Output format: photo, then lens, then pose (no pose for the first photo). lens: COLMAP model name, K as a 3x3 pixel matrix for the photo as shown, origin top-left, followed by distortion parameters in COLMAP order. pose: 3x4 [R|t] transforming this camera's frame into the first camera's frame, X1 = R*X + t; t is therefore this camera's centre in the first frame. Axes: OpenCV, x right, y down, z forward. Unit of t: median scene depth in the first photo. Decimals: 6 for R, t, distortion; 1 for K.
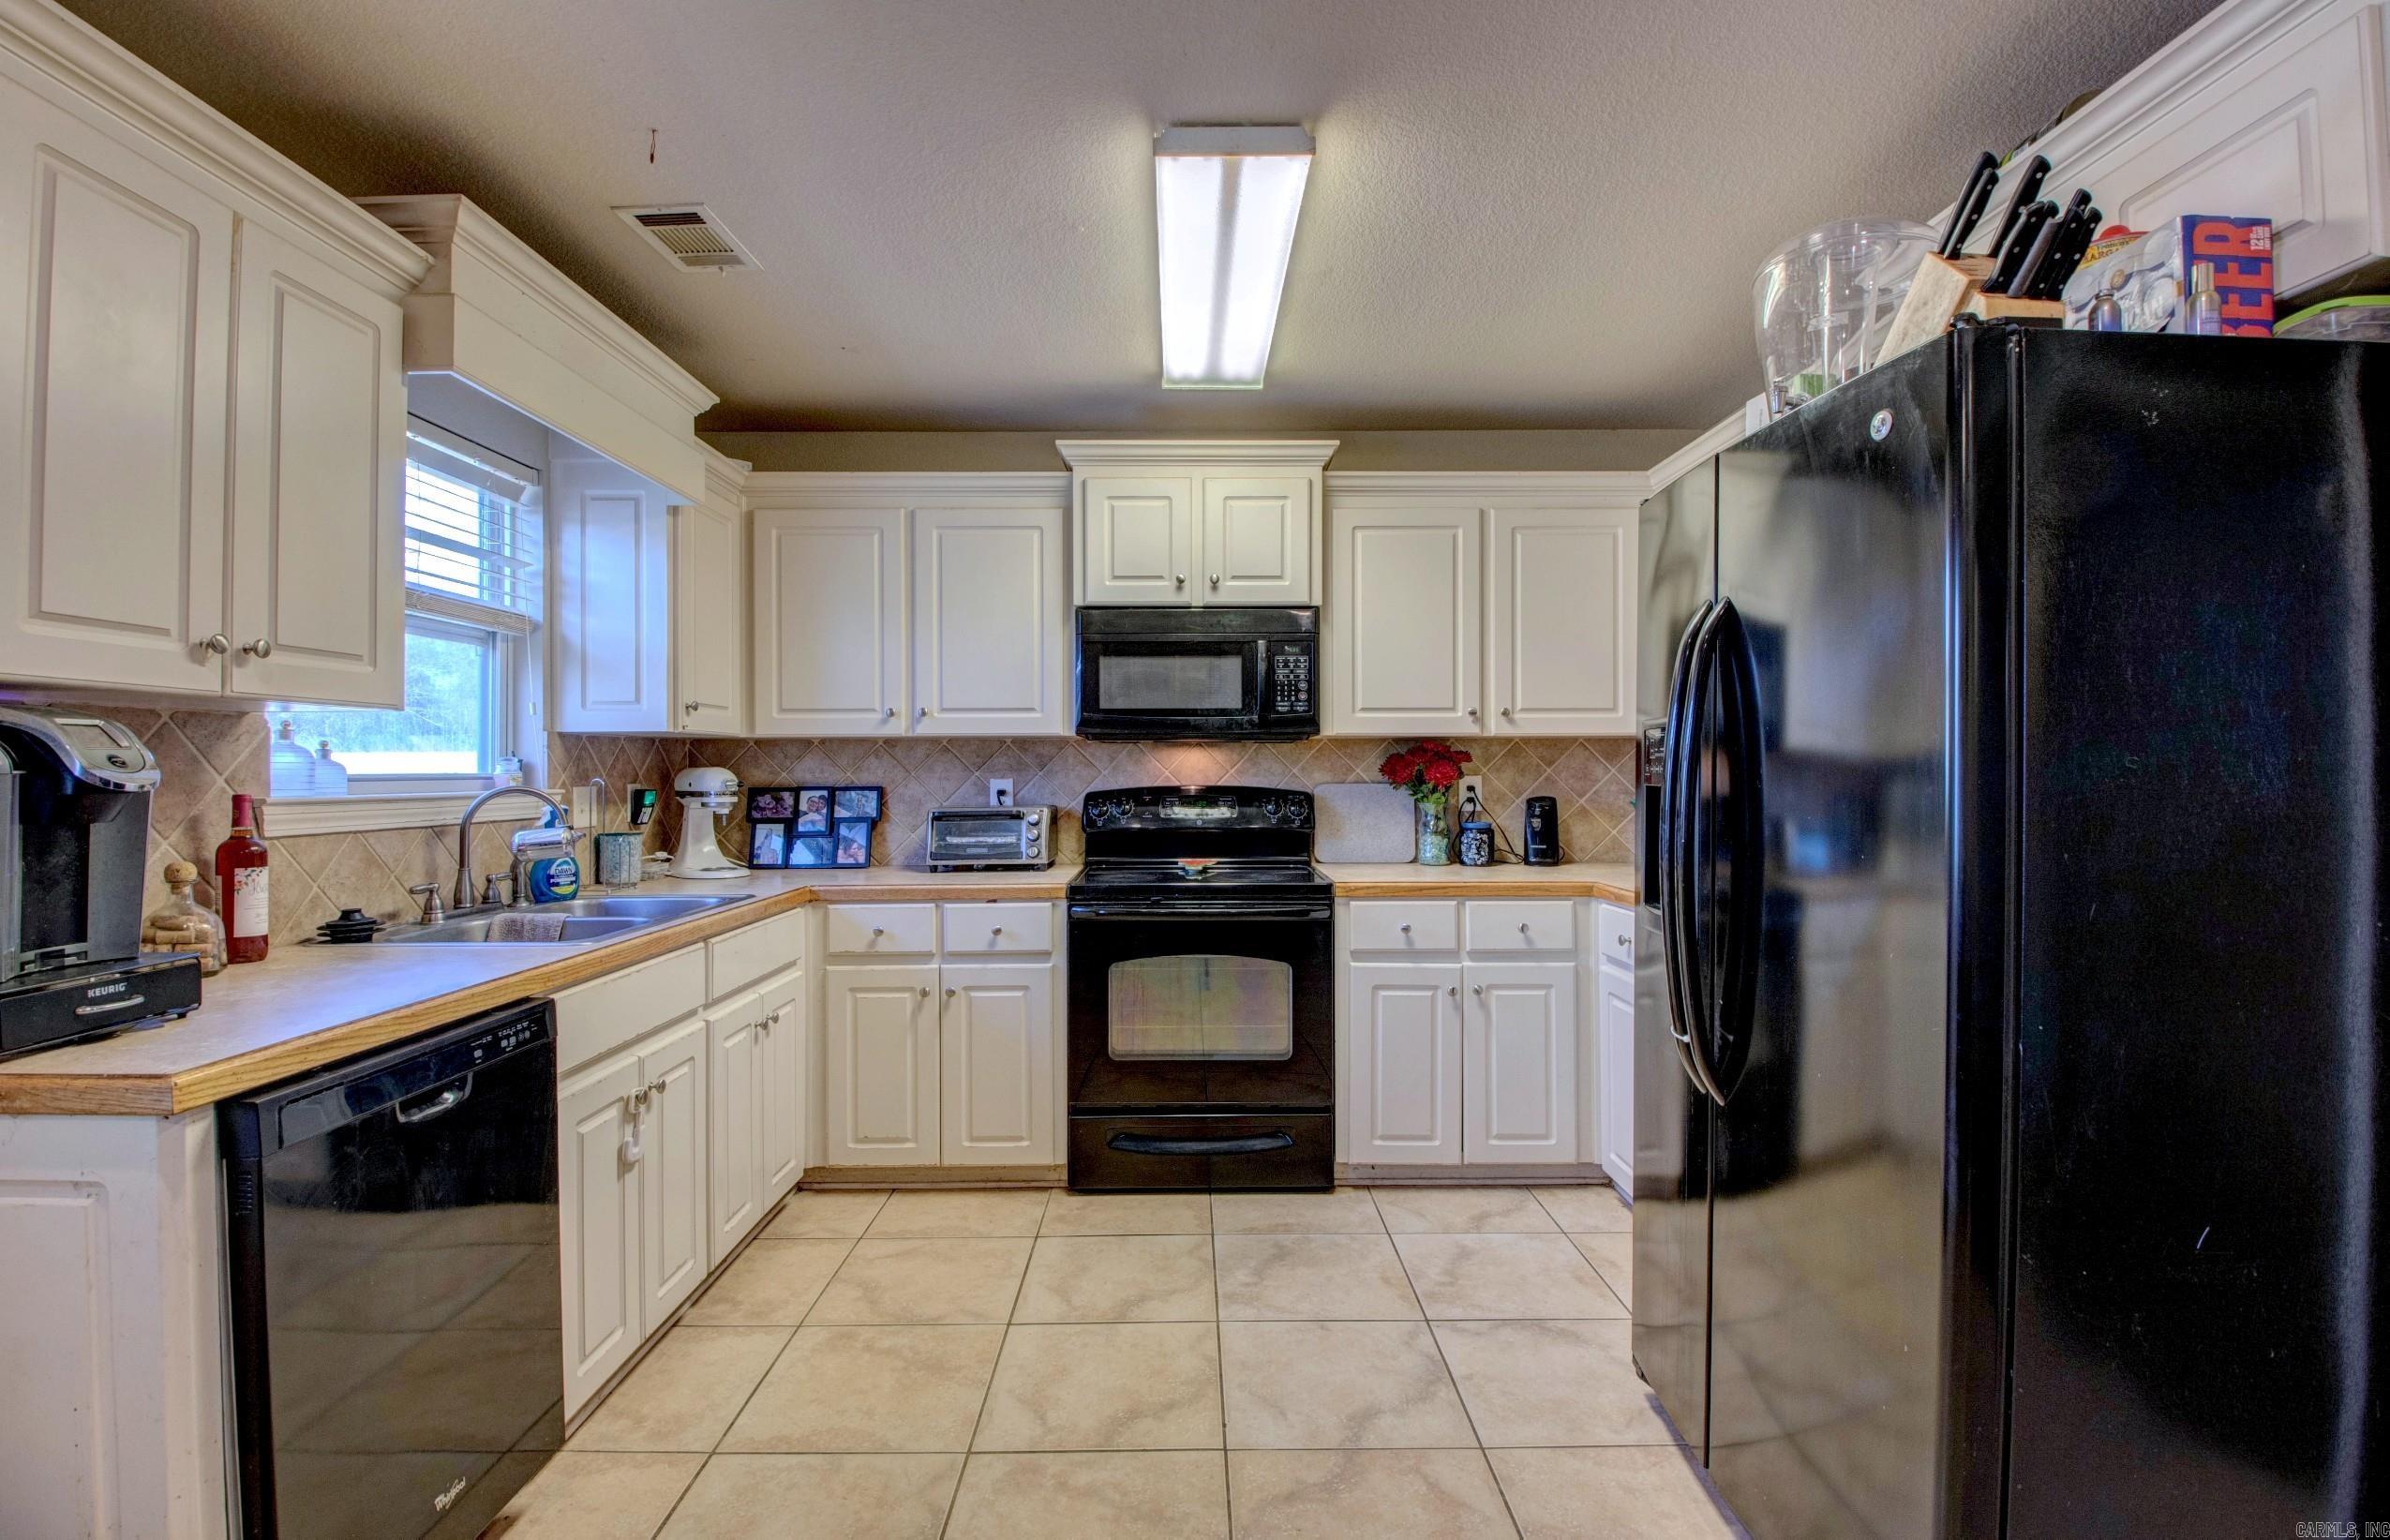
lens RADIAL K [[1115.9, 0, 1200.3], [0, 1115.9, 769.7], [0, 0, 1]] dist [0.045874, -0.037184]
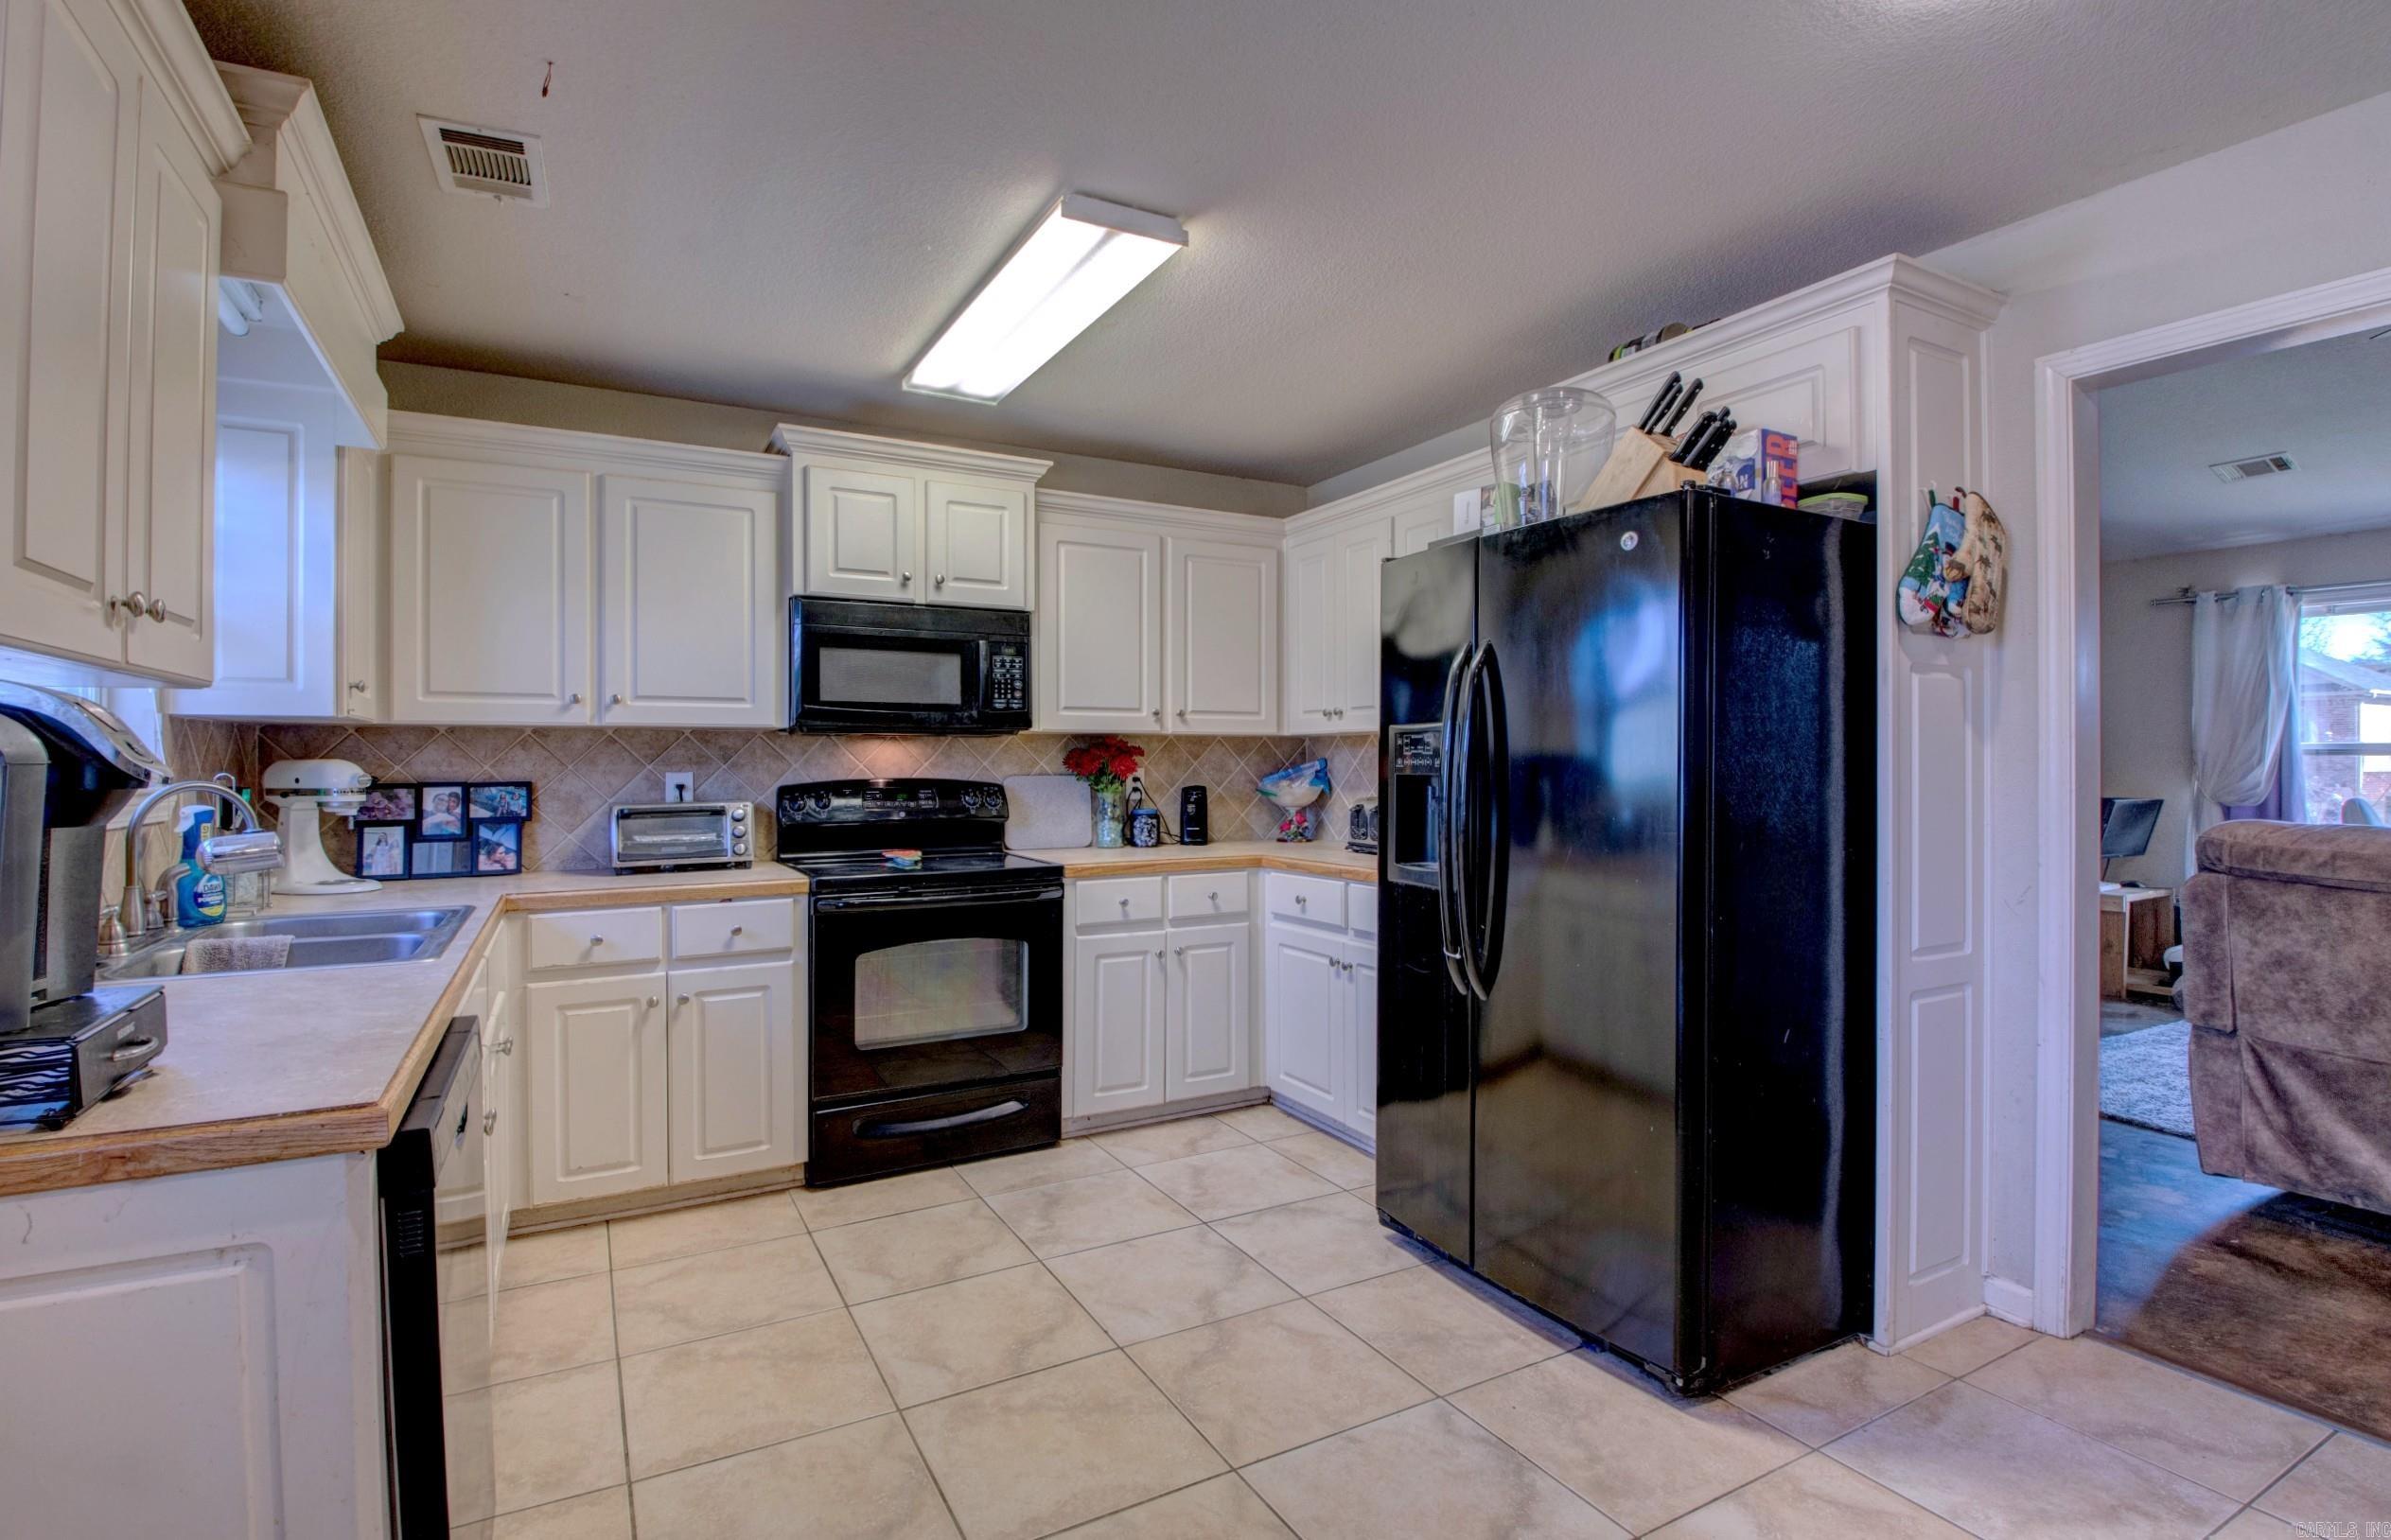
lens RADIAL K [[1118.1, 0, 1195.5], [0, 1118.1, 770.0], [0, 0, 1]] dist [0.030487, -0.027351]
pose [[0.881700, -0.002671, 0.471802, -0.284904], [0.000242, 0.999986, 0.005209, 0.001502], [-0.471810, -0.004478, 0.881689, -0.033327]]
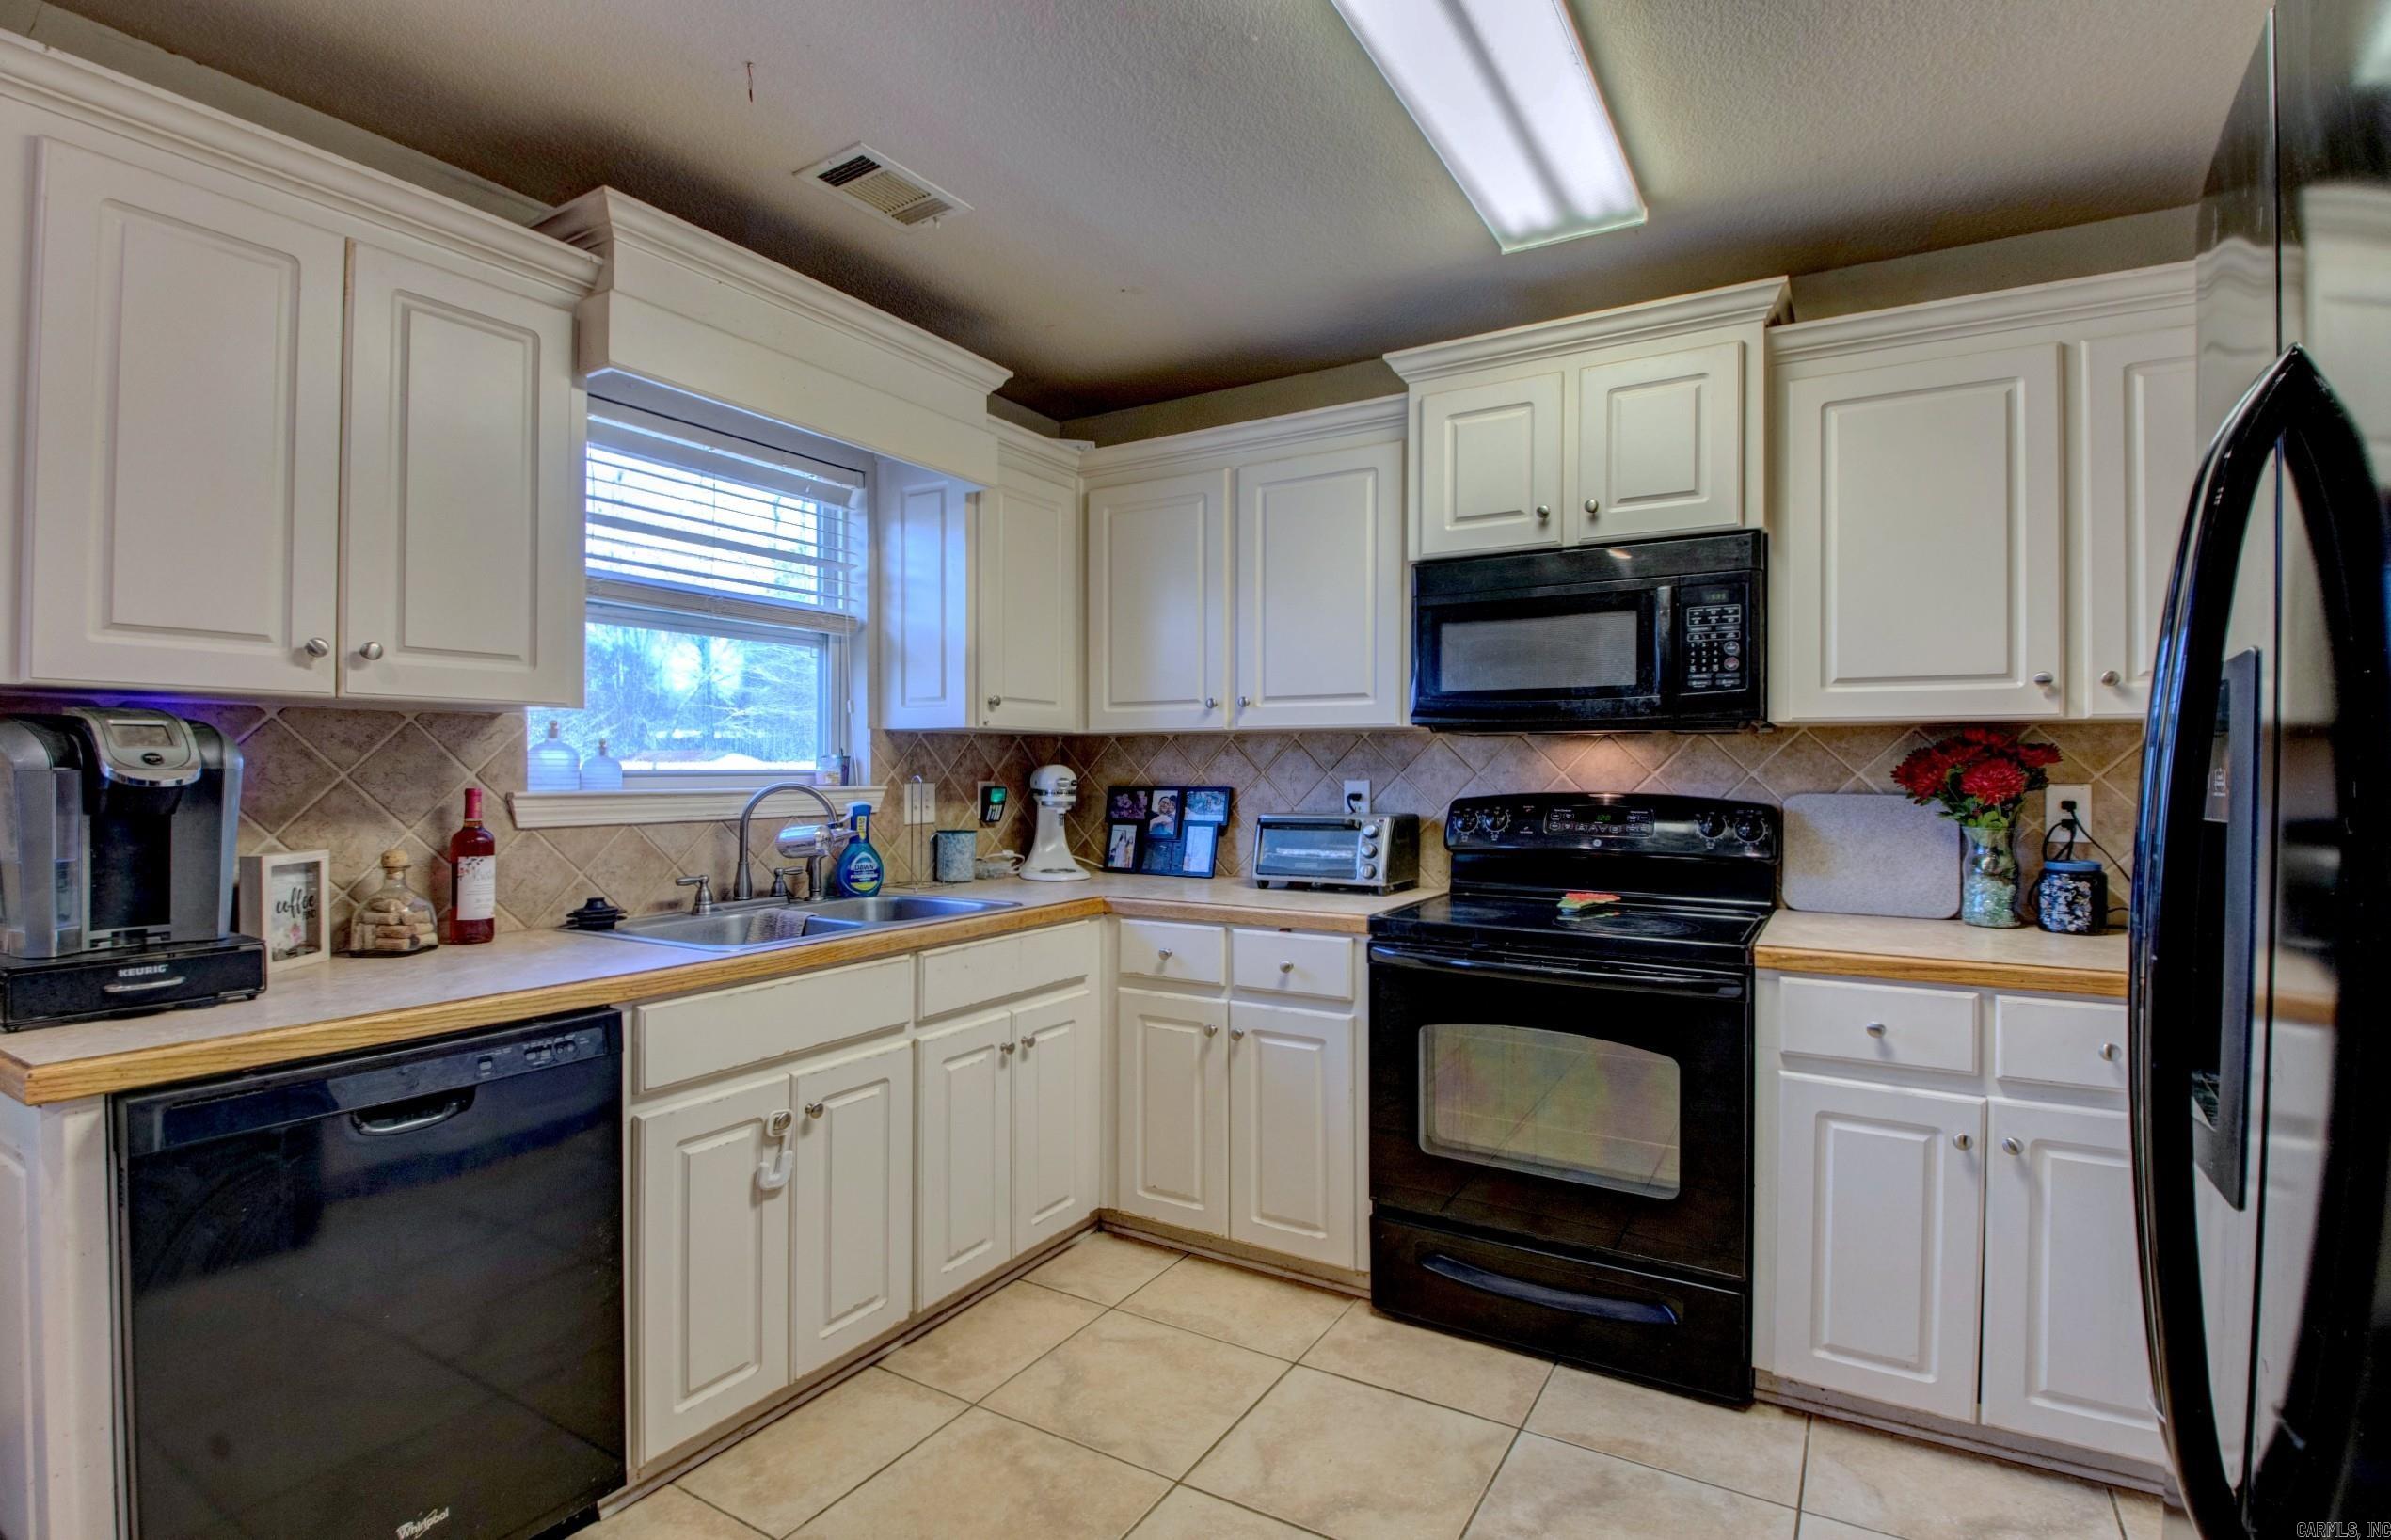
lens RADIAL K [[1135.8, 0, 1195.5], [0, 1135.8, 770.0], [0, 0, 1]] dist [0.044647, -0.056292]
pose [[0.851949, 0.007626, -0.523570, 0.192643], [-0.005945, 0.999970, 0.004890, -0.003410], [0.523591, -0.001053, 0.851969, 0.255256]]
